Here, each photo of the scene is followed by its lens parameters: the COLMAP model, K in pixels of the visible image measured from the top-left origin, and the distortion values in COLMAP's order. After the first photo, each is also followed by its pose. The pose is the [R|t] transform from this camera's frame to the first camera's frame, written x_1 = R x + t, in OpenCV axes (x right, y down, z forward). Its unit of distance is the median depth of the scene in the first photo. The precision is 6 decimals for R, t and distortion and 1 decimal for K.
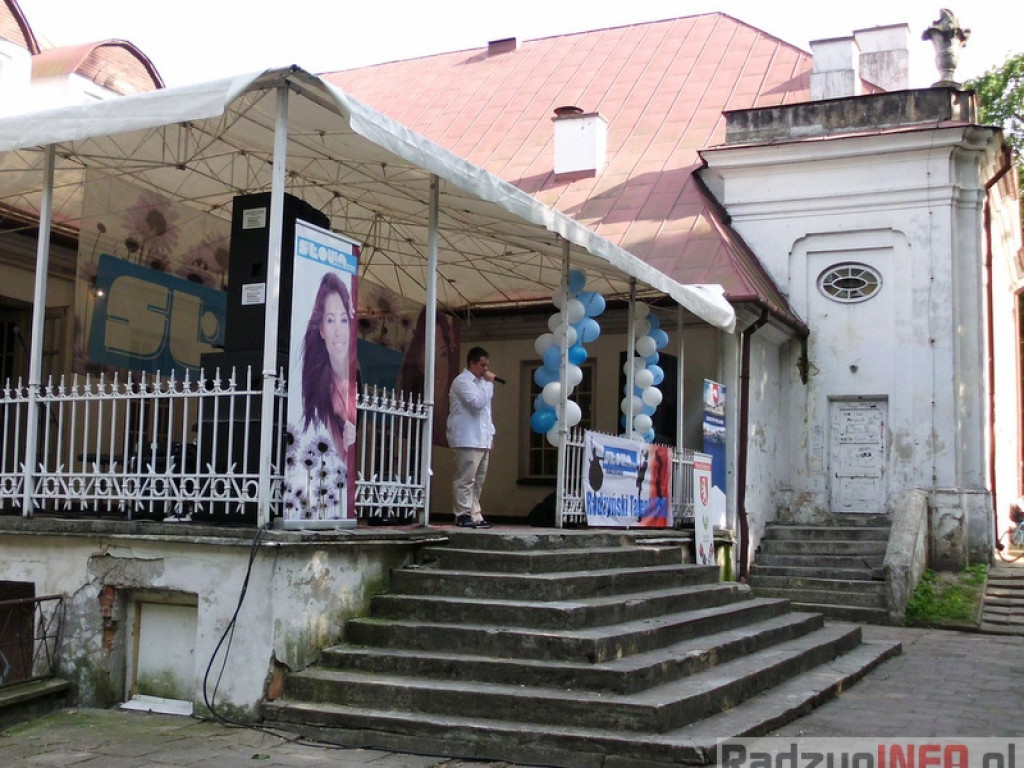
lens RADIAL K [[1381.7, 0, 386.3], [0, 1381.7, 382.8], [0, 0, 1]] dist [-0.060383, 0.267115]
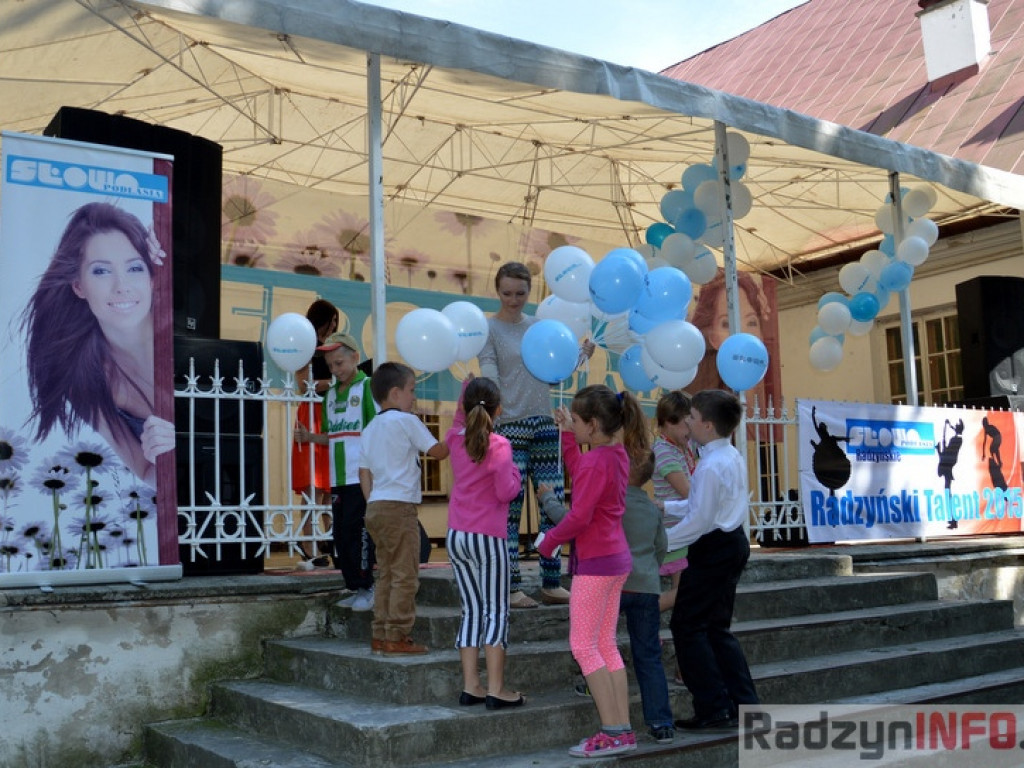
lens RADIAL K [[1184.1, 0, 510.4], [0, 1184.1, 324.0], [0, 0, 1]] dist [-0.101738, 0.024930]
pose [[0.866213, -0.145867, -0.477910, 0.307936], [0.103785, 0.988105, -0.113478, 0.050576], [0.488778, 0.048696, 0.871048, 0.457256]]
